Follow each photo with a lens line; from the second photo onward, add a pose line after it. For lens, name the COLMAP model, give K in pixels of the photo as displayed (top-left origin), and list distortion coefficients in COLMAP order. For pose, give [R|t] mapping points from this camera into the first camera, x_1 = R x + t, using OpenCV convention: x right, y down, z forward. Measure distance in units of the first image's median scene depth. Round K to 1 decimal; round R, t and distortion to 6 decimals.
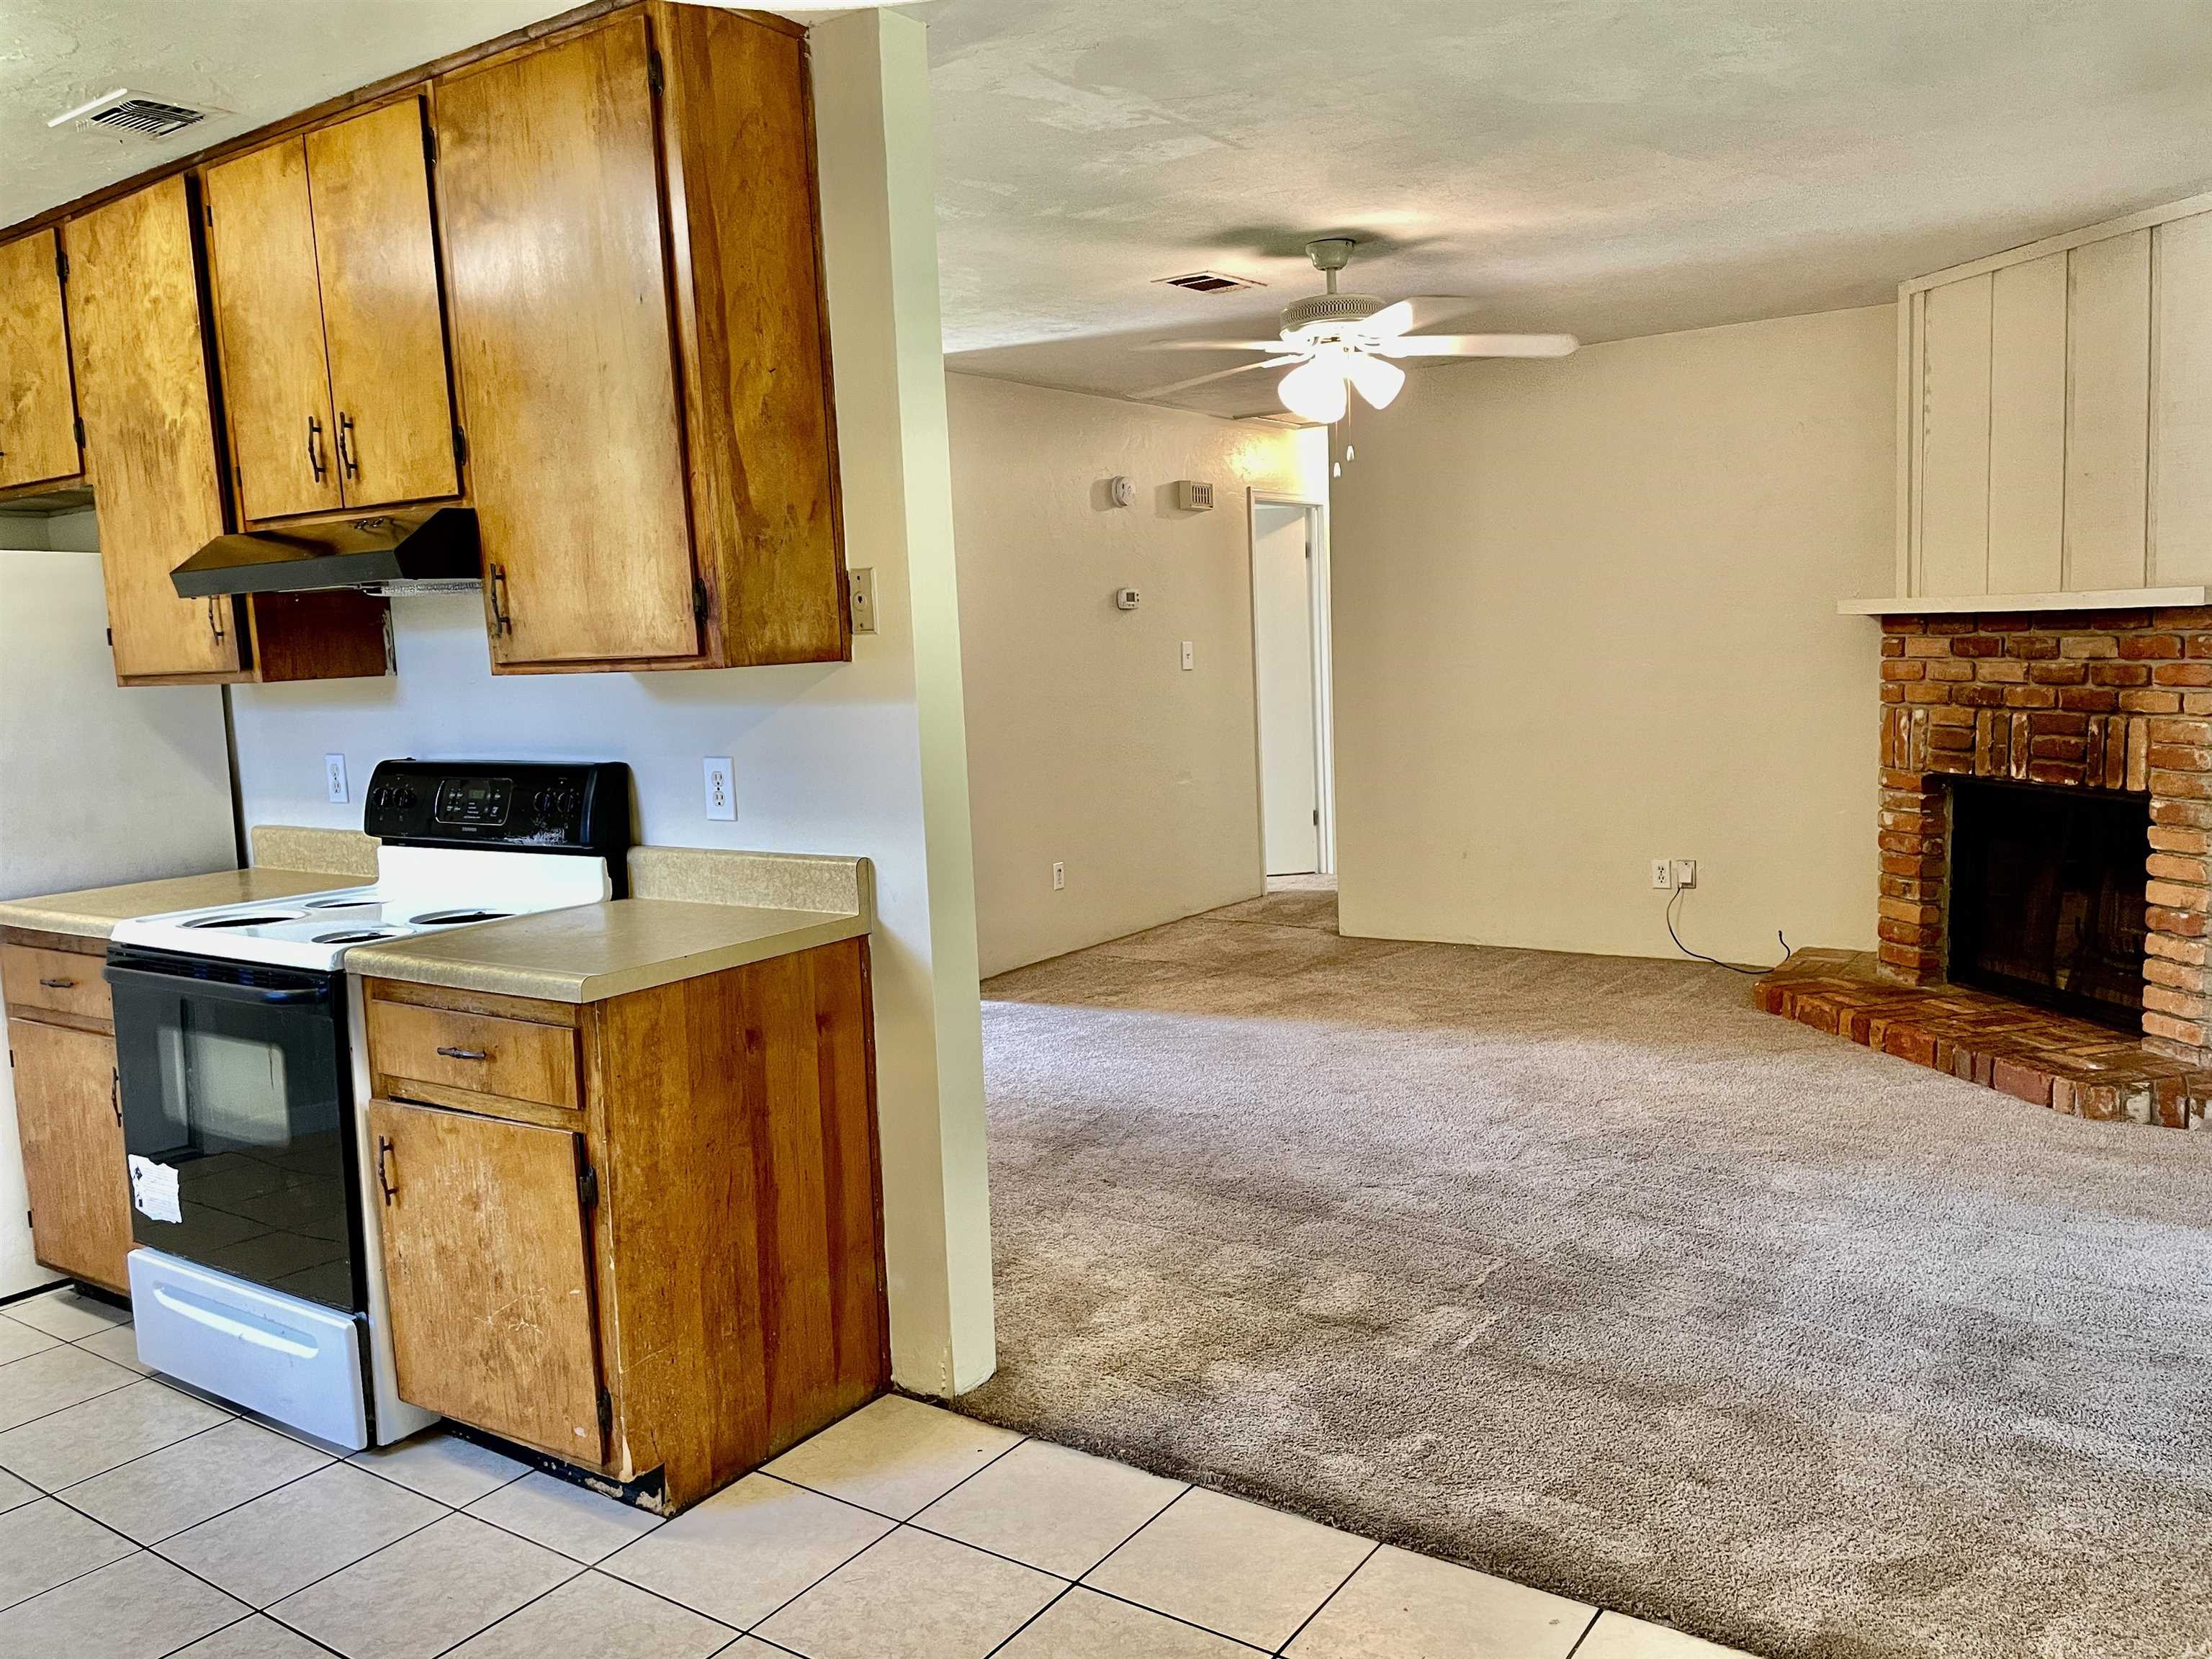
lens RADIAL K [[1668.8, 0, 1106.0], [0, 1668.8, 829.5], [0, 0, 1]] dist [0.099239, -0.129544]
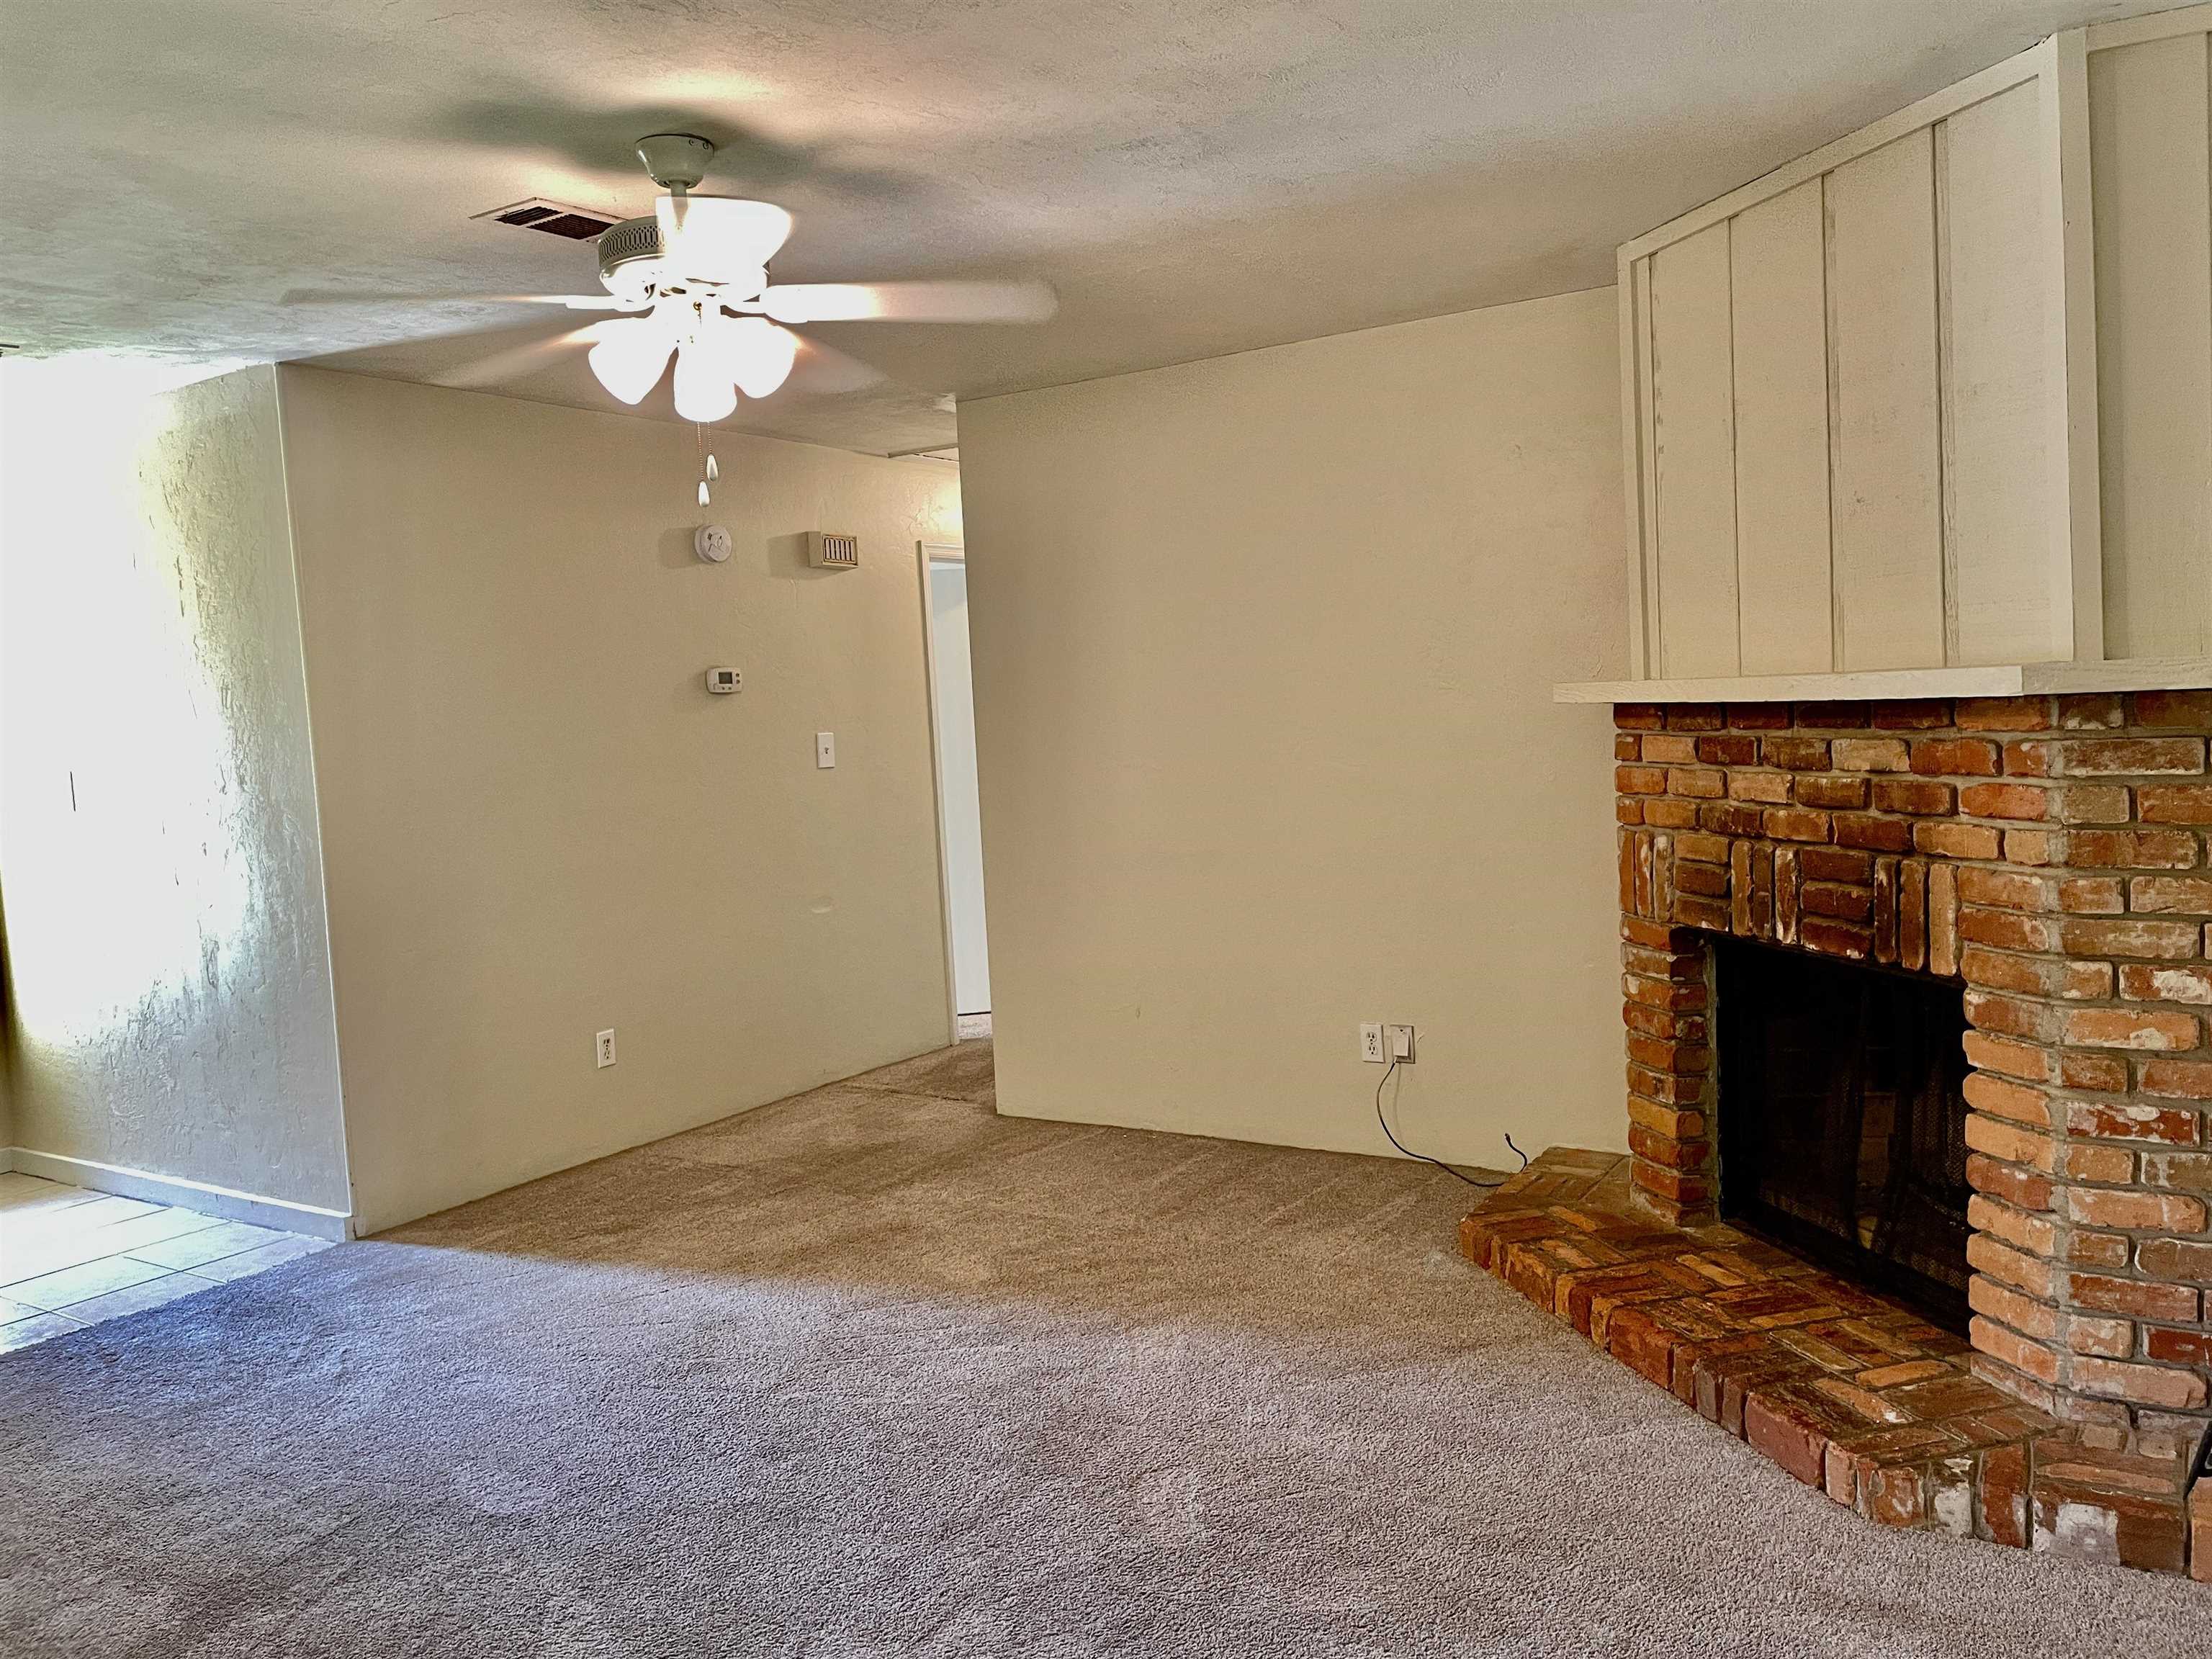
lens RADIAL K [[1654.6, 0, 1103.9], [0, 1654.6, 809.9], [0, 0, 1]] dist [0.097079, -0.125163]
pose [[0.999595, -0.012441, 0.025591, 0.183647], [0.013717, 0.998639, -0.050316, -0.039957], [-0.024931, 0.050646, 0.998405, 0.246502]]
